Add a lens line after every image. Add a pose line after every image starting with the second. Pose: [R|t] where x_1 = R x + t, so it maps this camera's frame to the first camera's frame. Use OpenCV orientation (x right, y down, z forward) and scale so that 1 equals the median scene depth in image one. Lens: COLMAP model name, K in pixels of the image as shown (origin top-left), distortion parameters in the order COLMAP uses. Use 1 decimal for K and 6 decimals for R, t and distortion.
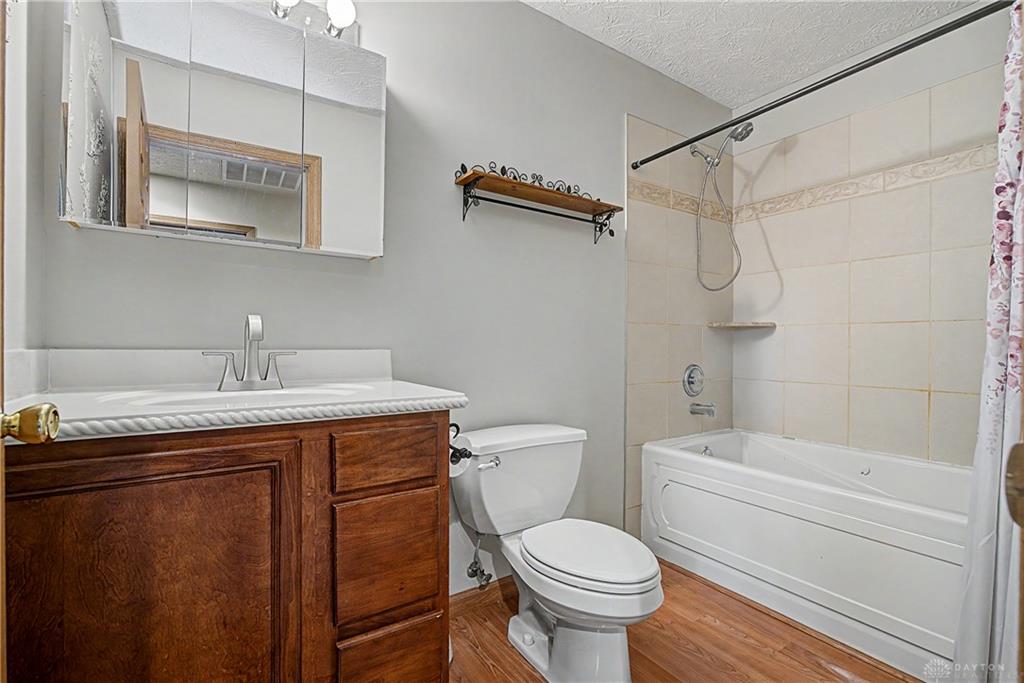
lens RADIAL K [[451.2, 0, 512.0], [0, 451.2, 341.5], [0, 0, 1]] dist [-0.003205, -0.000114]
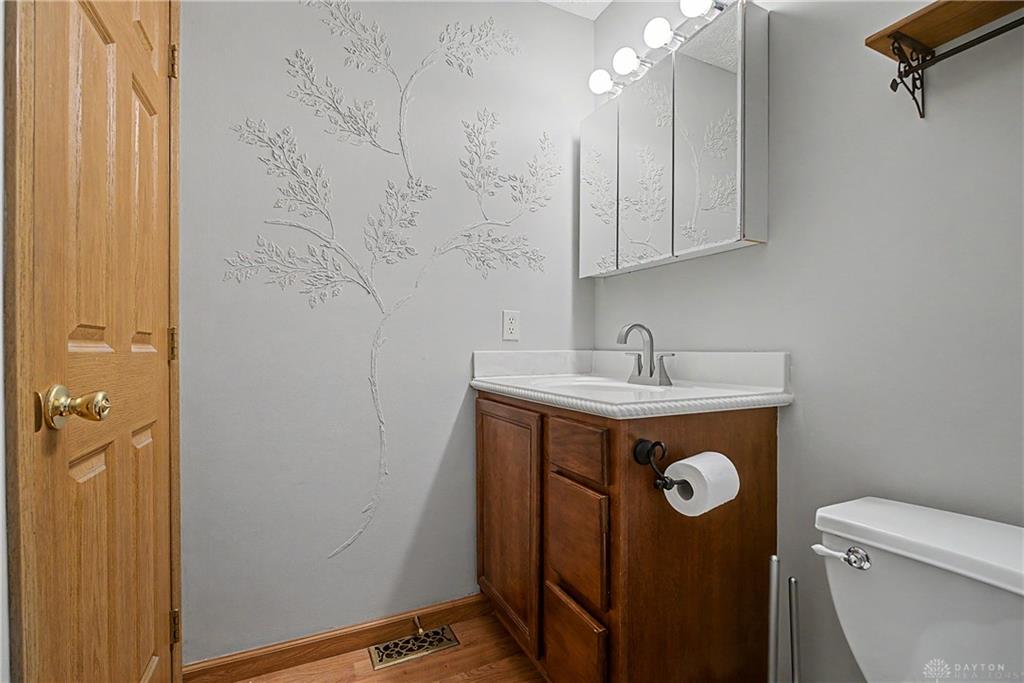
lens RADIAL K [[451.2, 0, 512.0], [0, 451.2, 341.5], [0, 0, 1]] dist [-0.003205, -0.000114]
pose [[-0.138350, -0.023054, -0.990115, 0.821893], [0.014800, 0.999569, -0.025342, 0.022705], [0.990273, -0.018160, -0.137949, 0.992951]]
